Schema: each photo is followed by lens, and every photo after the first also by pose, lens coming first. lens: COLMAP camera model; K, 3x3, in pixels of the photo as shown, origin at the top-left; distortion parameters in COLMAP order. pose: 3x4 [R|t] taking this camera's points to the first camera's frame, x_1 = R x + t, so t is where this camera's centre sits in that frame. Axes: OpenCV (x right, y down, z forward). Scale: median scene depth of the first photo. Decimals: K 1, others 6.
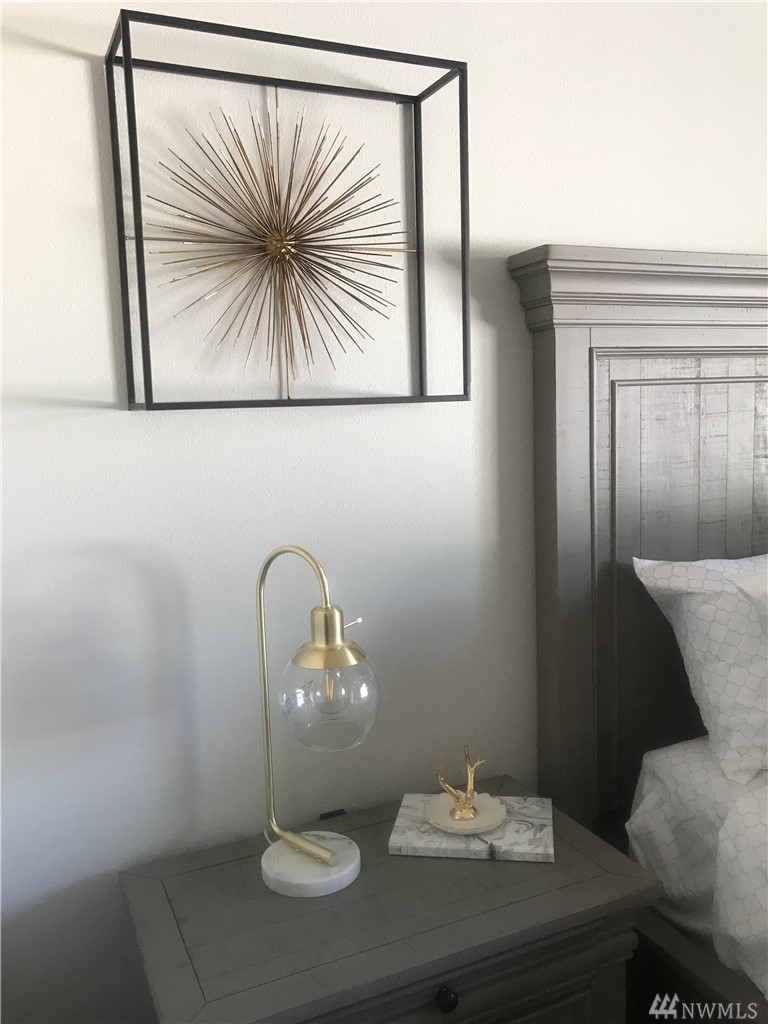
lens RADIAL K [[841.5, 0, 384.1], [0, 841.5, 510.9], [0, 0, 1]] dist [0.042334, -0.051607]
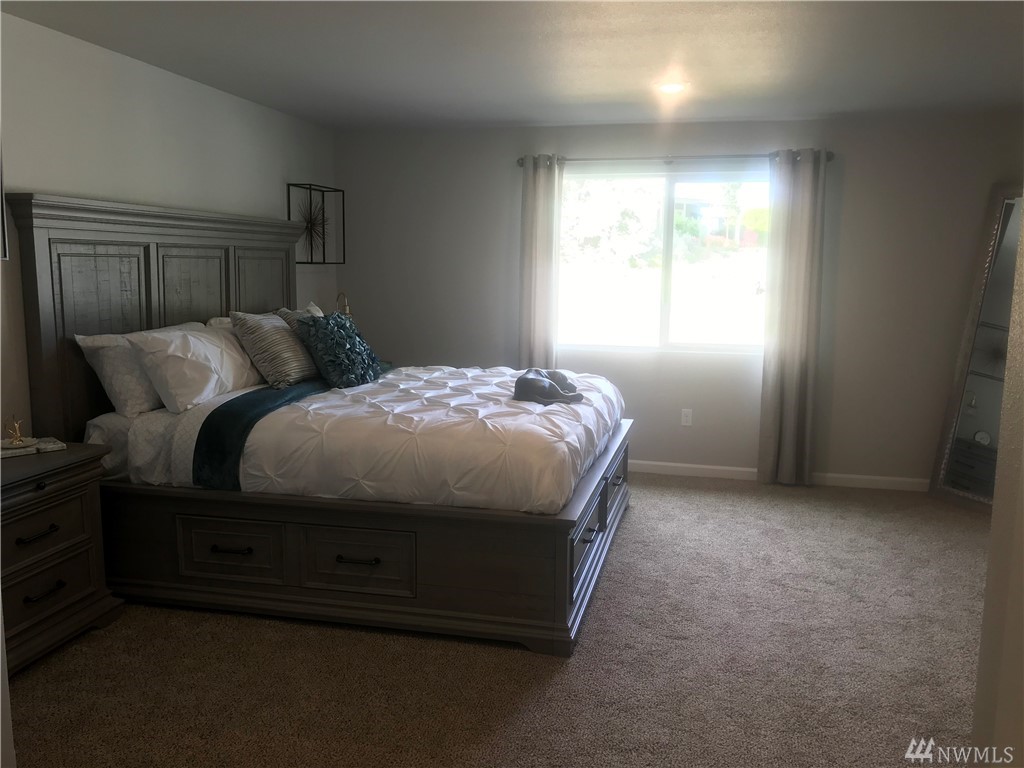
lens RADIAL K [[841.5, 0, 512.0], [0, 841.5, 382.5], [0, 0, 1]] dist [0.042334, -0.051607]
pose [[0.607391, -0.069356, 0.791370, -0.780742], [0.063699, 0.997226, 0.038507, 0.170081], [-0.791845, 0.027020, 0.610123, -1.266669]]
